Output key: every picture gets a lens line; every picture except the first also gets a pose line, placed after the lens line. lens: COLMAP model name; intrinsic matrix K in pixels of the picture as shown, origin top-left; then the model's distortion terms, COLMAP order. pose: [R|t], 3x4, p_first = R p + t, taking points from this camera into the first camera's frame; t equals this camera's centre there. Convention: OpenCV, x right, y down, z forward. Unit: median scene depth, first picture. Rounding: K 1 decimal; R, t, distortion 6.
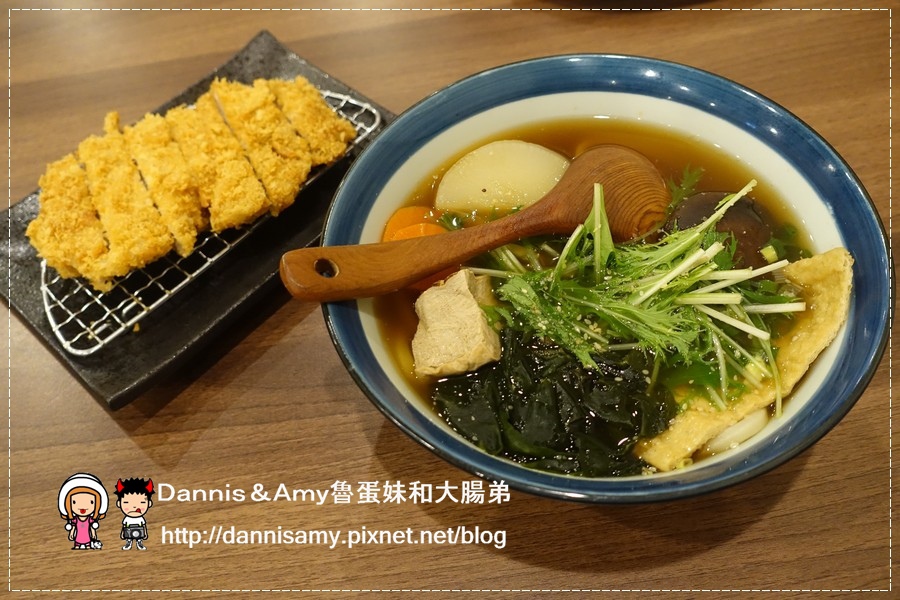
lens RADIAL K [[829.8, 0, 448.5], [0, 829.8, 304.4], [0, 0, 1]] dist [0.016605, 0.000000]
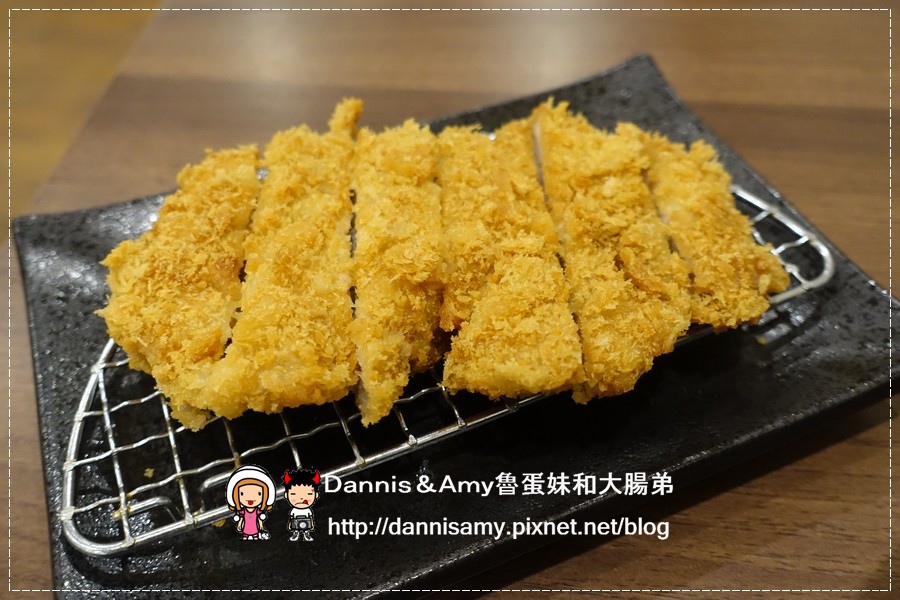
lens RADIAL K [[829.8, 0, 450.5], [0, 829.8, 297.4], [0, 0, 1]] dist [0.016605, 0.000000]
pose [[0.908479, 0.342350, -0.239713, -0.179432], [-0.367943, 0.927190, -0.070268, -0.099936], [0.198204, 0.152038, 0.968297, 0.529735]]
